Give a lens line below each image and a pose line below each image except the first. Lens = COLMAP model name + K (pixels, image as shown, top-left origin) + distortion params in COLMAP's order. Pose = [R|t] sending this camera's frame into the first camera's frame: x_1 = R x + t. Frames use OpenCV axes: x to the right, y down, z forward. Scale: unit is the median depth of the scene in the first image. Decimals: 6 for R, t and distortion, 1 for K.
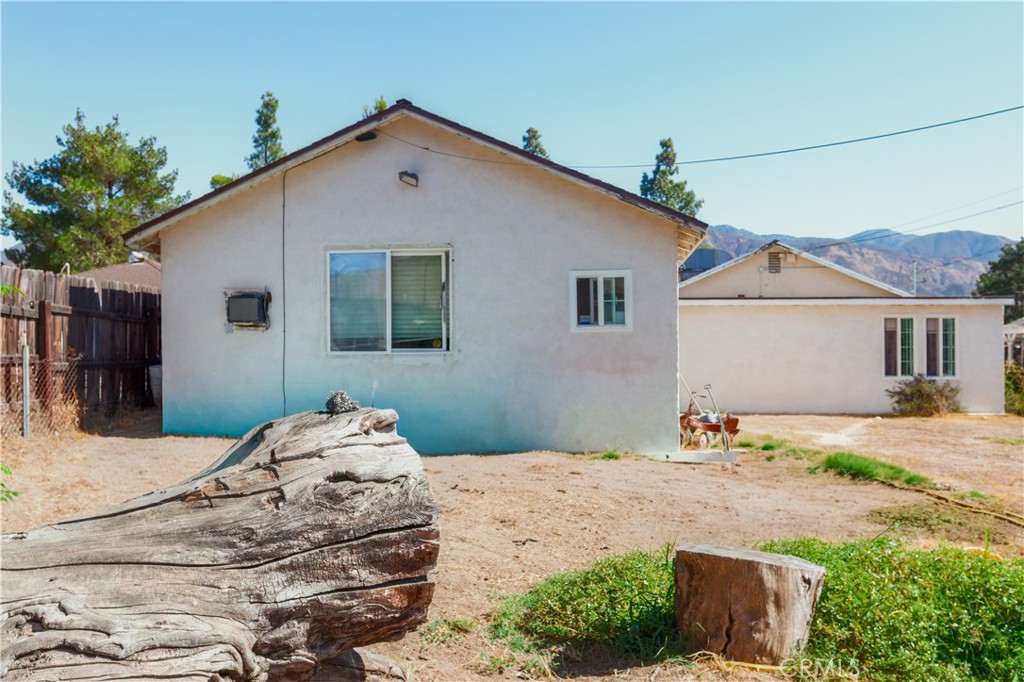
lens RADIAL K [[808.8, 0, 509.6], [0, 808.8, 341.8], [0, 0, 1]] dist [-0.068981, 0.037677]
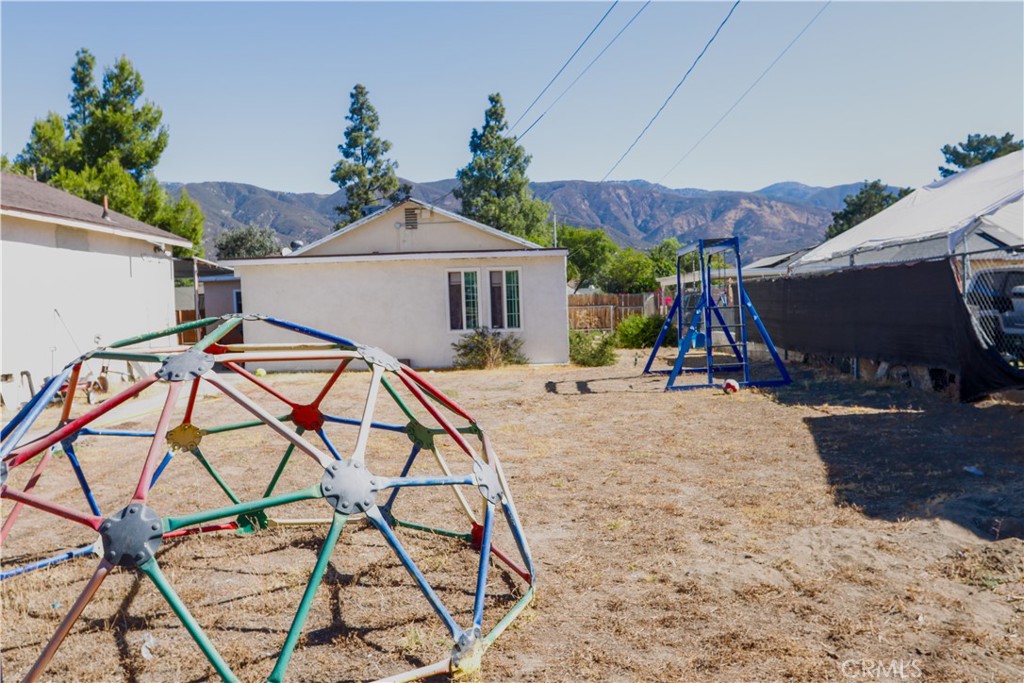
lens RADIAL K [[808.8, 0, 514.0], [0, 808.8, 342.2], [0, 0, 1]] dist [-0.068981, 0.037677]
pose [[0.995576, -0.030357, 0.088918, 0.121124], [0.025680, 0.998249, 0.053282, 0.001601], [-0.090379, -0.050763, 0.994613, -0.006131]]
